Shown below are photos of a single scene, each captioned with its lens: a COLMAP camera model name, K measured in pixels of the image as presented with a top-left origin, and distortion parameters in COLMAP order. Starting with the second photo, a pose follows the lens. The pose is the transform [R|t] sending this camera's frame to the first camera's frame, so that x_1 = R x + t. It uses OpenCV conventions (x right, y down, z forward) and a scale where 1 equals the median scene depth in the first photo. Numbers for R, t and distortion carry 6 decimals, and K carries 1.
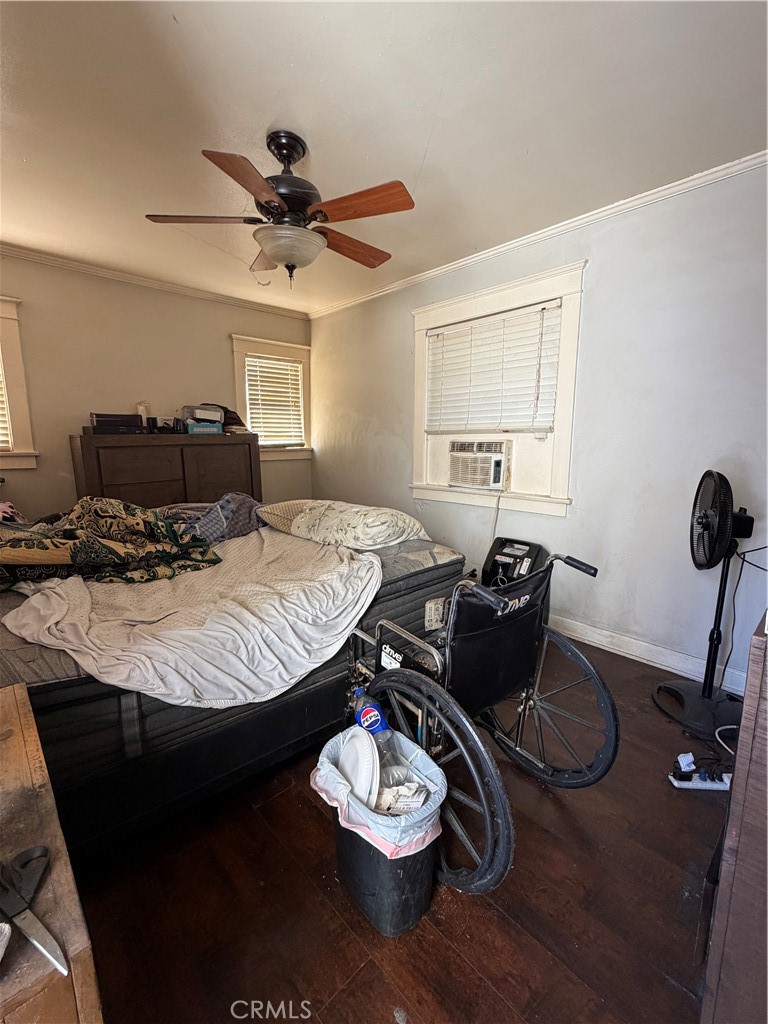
lens RADIAL K [[443.4, 0, 382.0], [0, 443.4, 508.6], [0, 0, 1]] dist [0.001175, 0.001196]
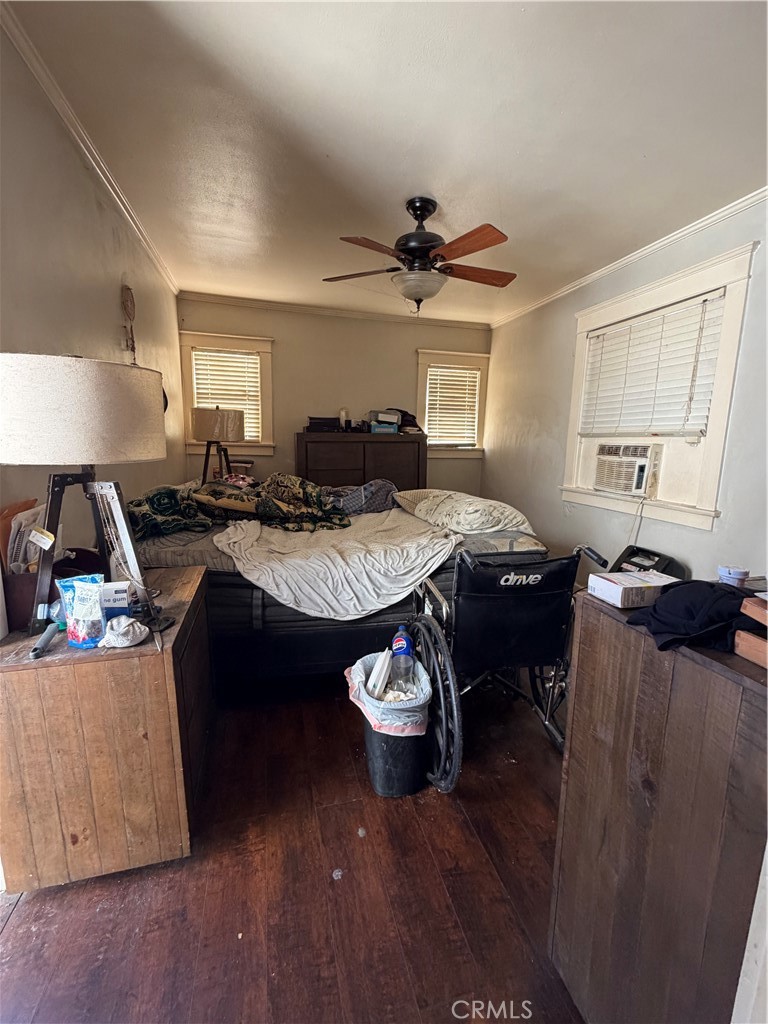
lens RADIAL K [[443.4, 0, 381.9], [0, 443.4, 507.9], [0, 0, 1]] dist [0.001175, 0.001196]
pose [[0.877469, 0.093526, -0.470426, 0.311013], [-0.097055, 0.995137, 0.016810, 0.027206], [0.469711, 0.030907, 0.882279, -0.127112]]
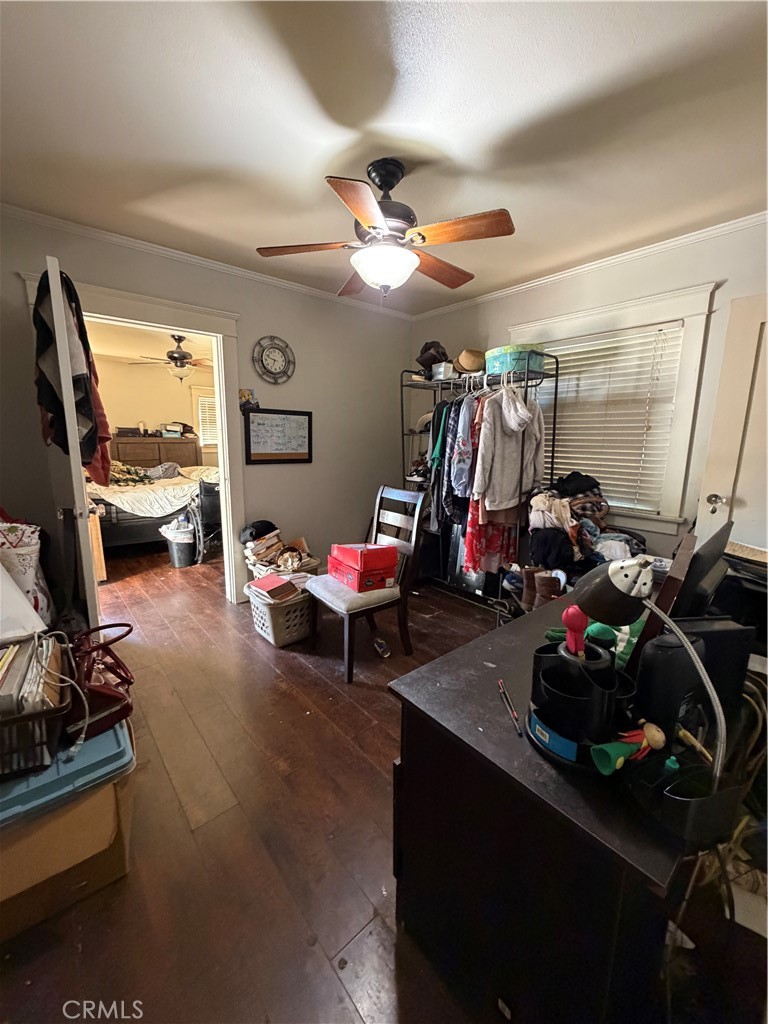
lens RADIAL K [[406.6, 0, 389.1], [0, 406.6, 506.5], [0, 0, 1]] dist [-0.000362, 0.000192]
pose [[0.999565, 0.017693, -0.023606, 1.044832], [-0.017693, 0.999843, 0.000177, 0.209299], [0.023605, 0.000240, 0.999721, -1.355388]]
